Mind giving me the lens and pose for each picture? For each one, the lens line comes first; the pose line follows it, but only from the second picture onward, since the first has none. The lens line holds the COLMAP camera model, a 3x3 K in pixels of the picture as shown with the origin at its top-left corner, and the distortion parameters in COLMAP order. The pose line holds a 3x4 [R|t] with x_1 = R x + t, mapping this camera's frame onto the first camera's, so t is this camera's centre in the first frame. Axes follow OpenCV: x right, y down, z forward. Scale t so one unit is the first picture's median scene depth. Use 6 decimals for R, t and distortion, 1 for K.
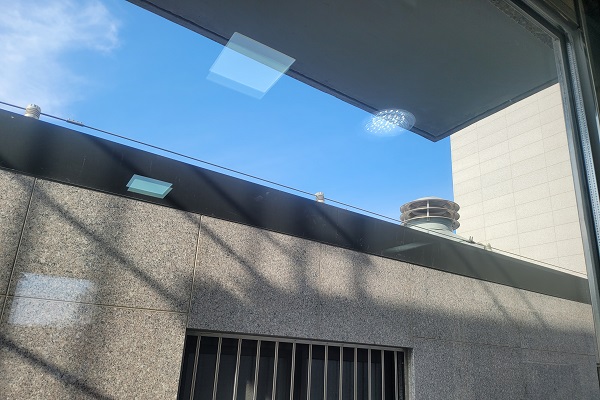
lens RADIAL K [[447.5, 0, 299.9], [0, 447.5, 199.9], [0, 0, 1]] dist [0.002594, 0.000152]
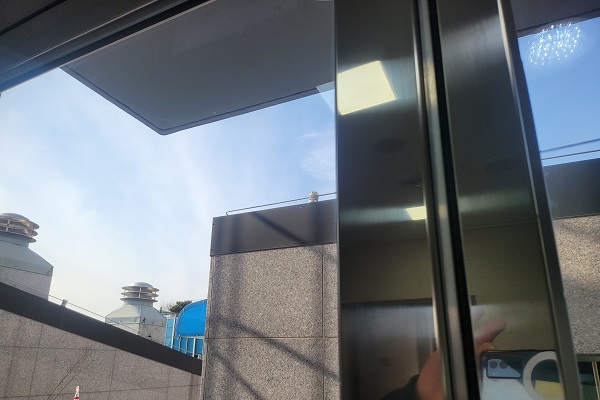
lens RADIAL K [[447.5, 0, 300.0], [0, 447.5, 200.1], [0, 0, 1]] dist [0.002594, 0.000152]
pose [[0.459267, -0.359069, -0.812492, 0.505719], [0.284368, 0.925957, -0.248472, 0.141377], [0.841552, -0.116932, 0.527369, 0.287300]]
